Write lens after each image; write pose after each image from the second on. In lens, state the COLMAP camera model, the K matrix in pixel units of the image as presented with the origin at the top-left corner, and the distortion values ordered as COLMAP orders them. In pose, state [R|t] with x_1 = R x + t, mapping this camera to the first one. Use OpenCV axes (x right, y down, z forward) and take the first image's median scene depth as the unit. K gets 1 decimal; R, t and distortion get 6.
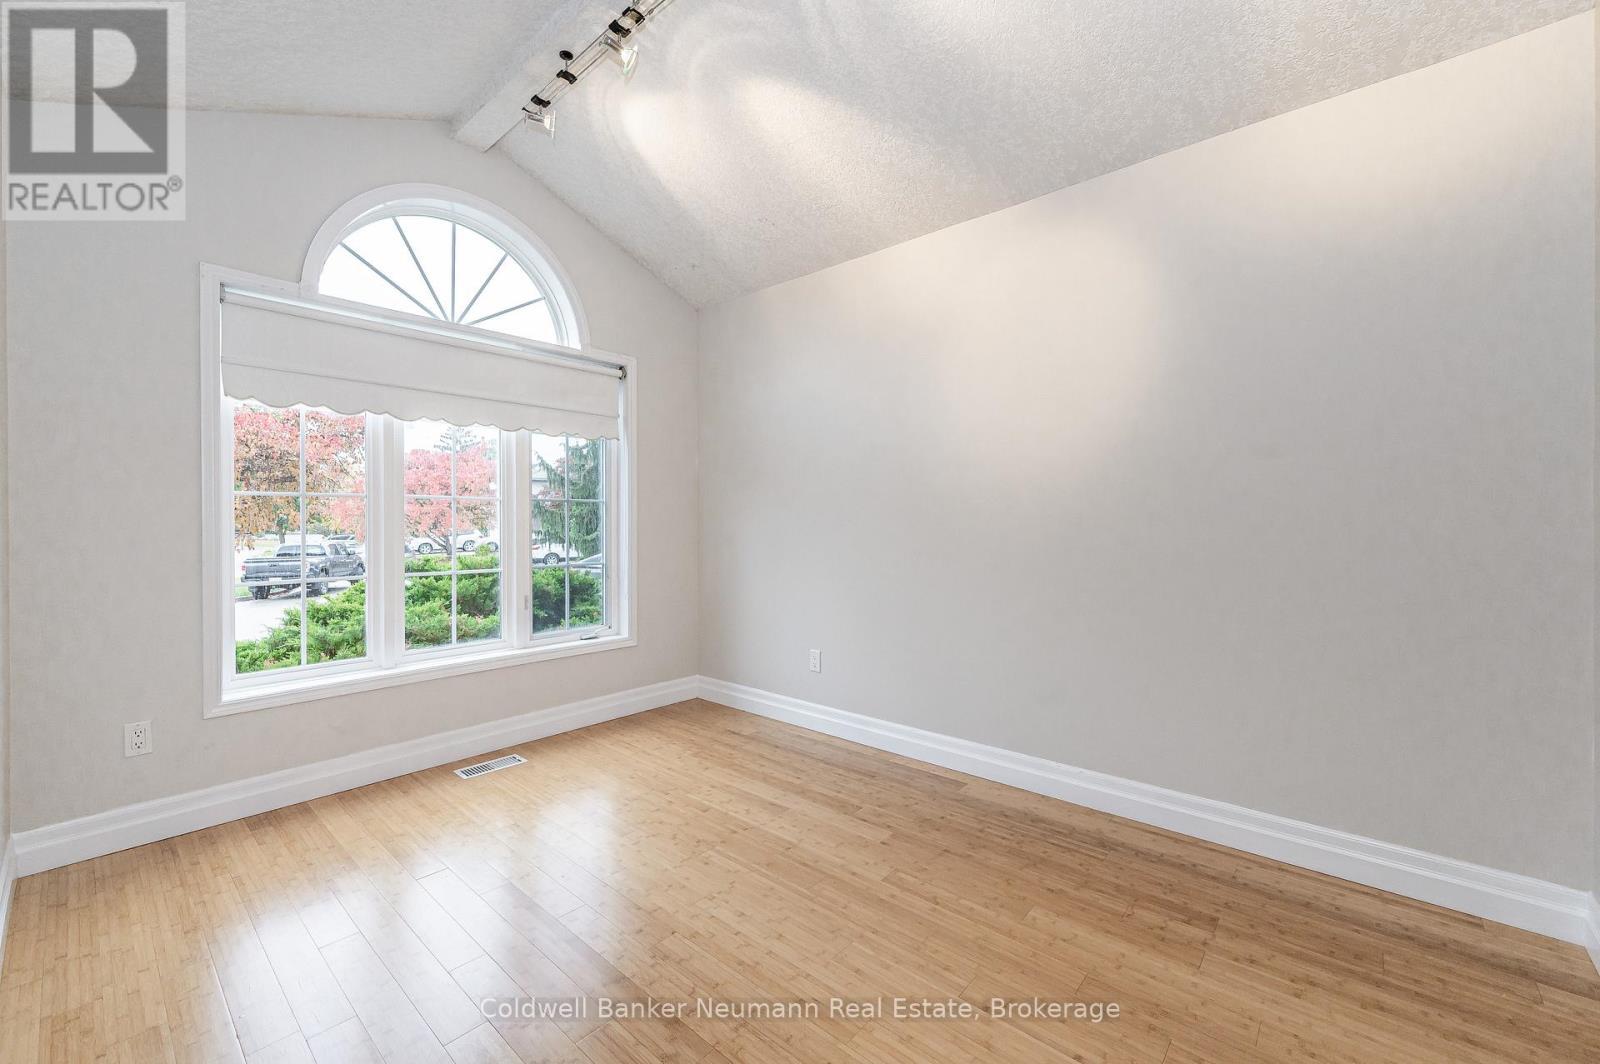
lens RADIAL K [[634.3, 0, 803.1], [0, 634.3, 527.4], [0, 0, 1]] dist [-0.002409, -0.000036]
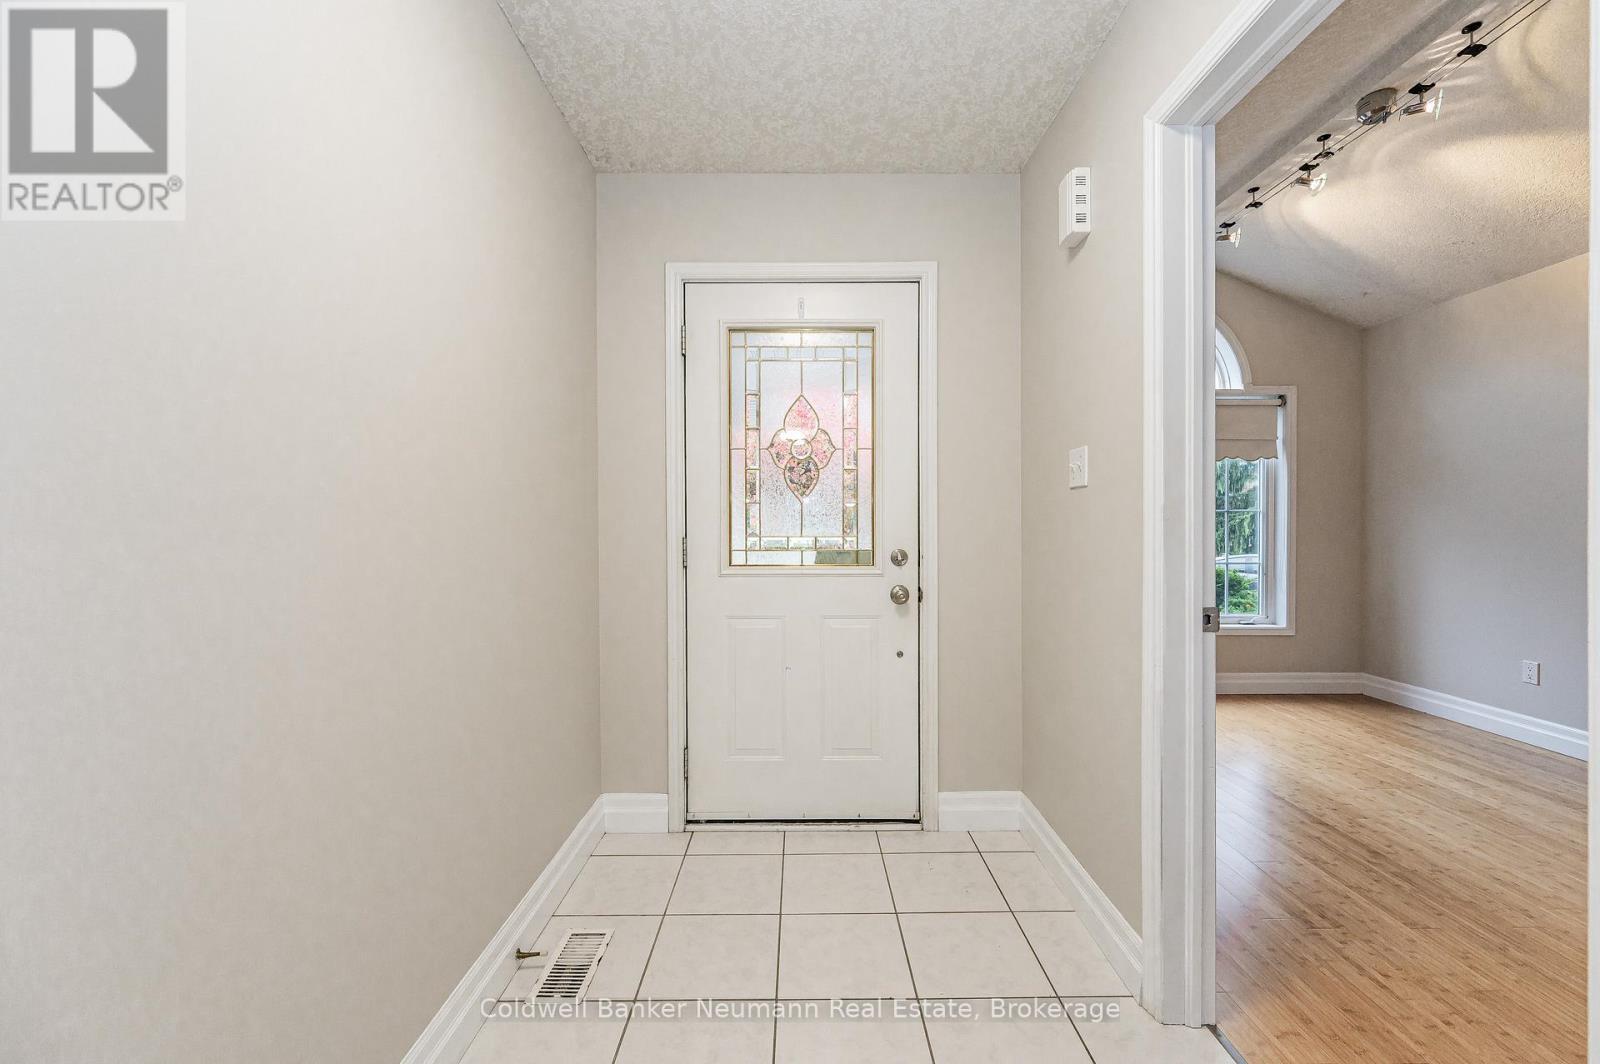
lens RADIAL K [[634.3, 0, 785.2], [0, 634.3, 532.9], [0, 0, 1]] dist [-0.002409, -0.000036]
pose [[0.648038, 0.008725, -0.761558, 0.014760], [-0.005096, 0.999962, 0.007121, -0.003933], [0.761591, -0.000734, 0.648057, -0.500524]]
